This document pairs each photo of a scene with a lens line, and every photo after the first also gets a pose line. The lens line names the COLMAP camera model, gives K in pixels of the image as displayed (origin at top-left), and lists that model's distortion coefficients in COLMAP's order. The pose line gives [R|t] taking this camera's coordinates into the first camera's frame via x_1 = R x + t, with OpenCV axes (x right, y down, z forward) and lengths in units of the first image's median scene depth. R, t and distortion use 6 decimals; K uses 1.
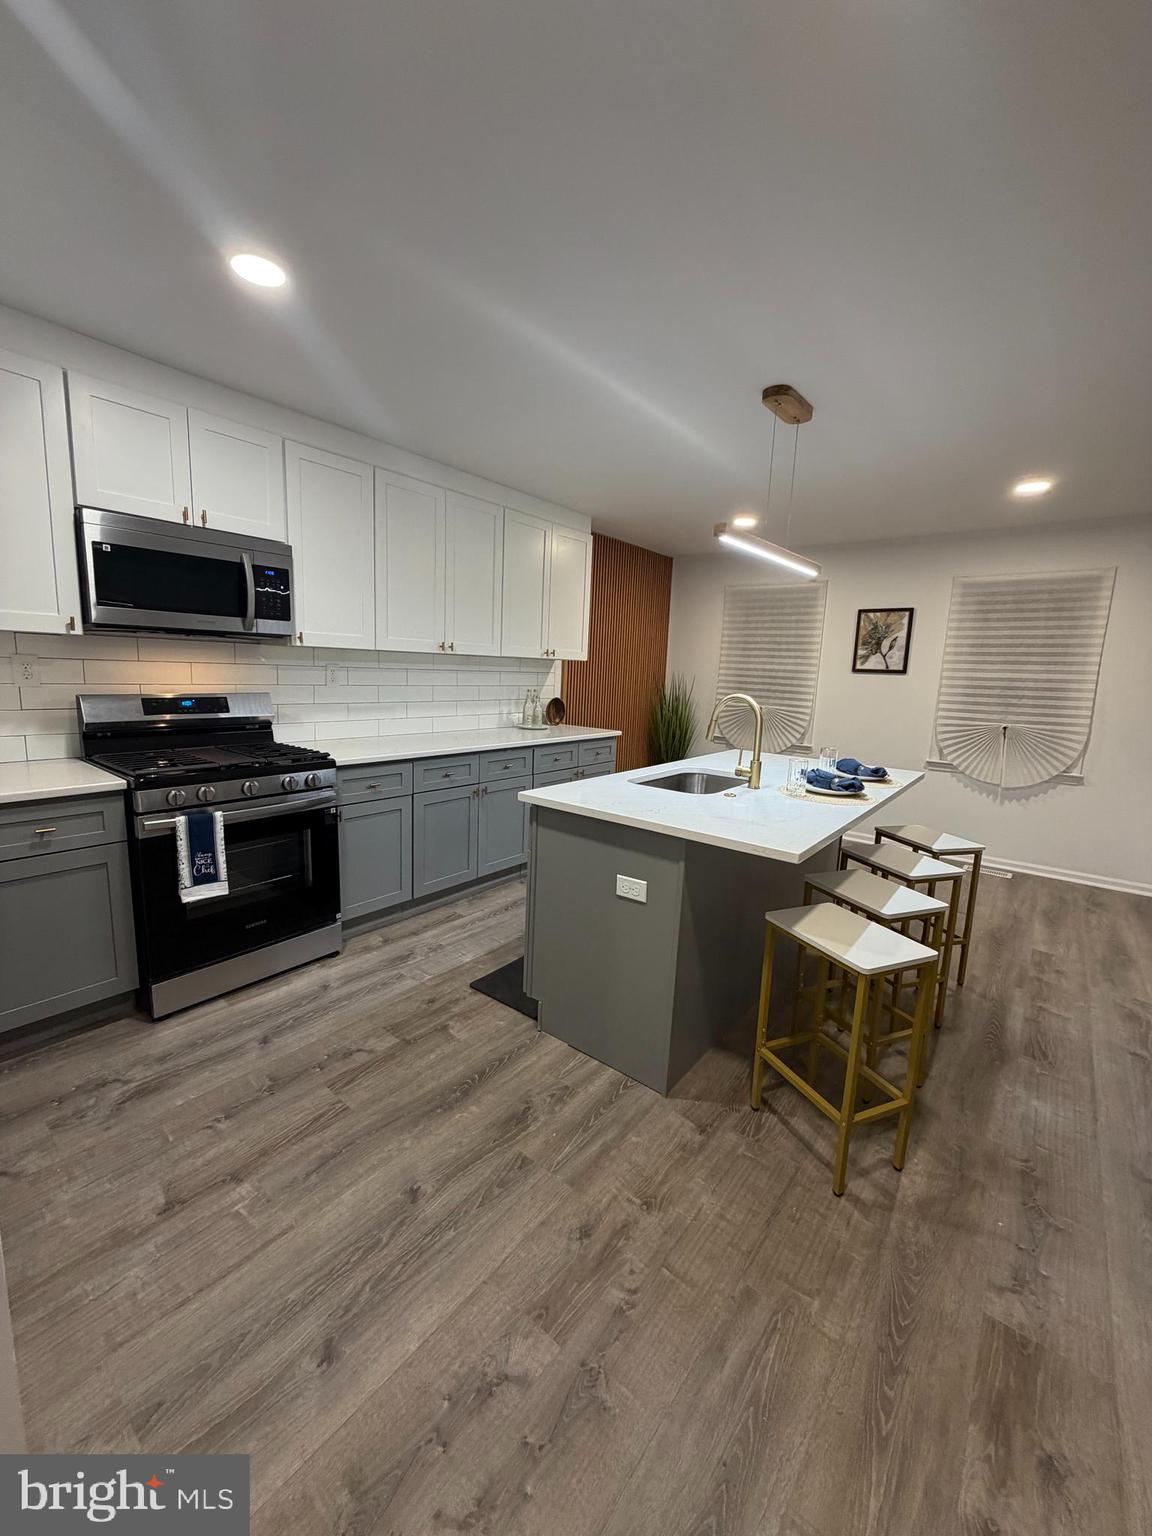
lens RADIAL K [[609.2, 0, 581.2], [0, 609.2, 764.8], [0, 0, 1]] dist [0.001002, -0.000638]
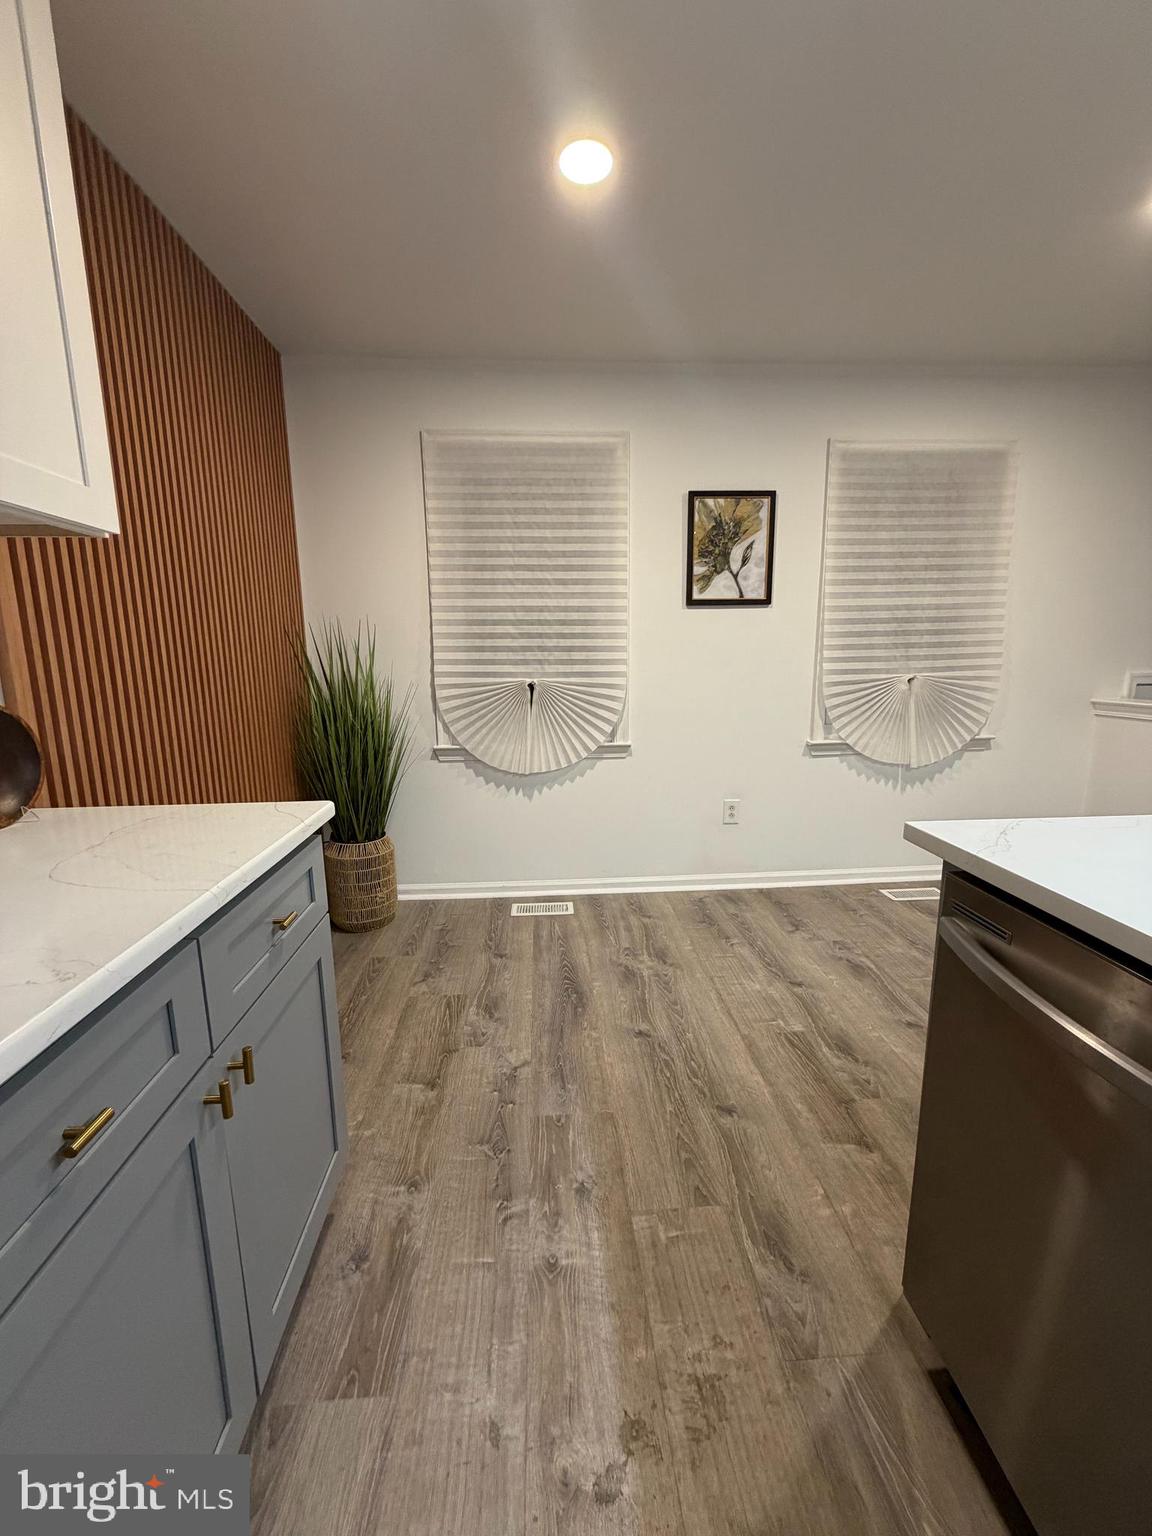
lens RADIAL K [[609.2, 0, 575.4], [0, 609.2, 764.4], [0, 0, 1]] dist [0.001002, -0.000638]
pose [[0.748369, -0.167003, 0.641914, -0.022383], [0.146174, 0.985515, 0.085980, -0.073121], [-0.646975, 0.029486, 0.761941, 0.661235]]
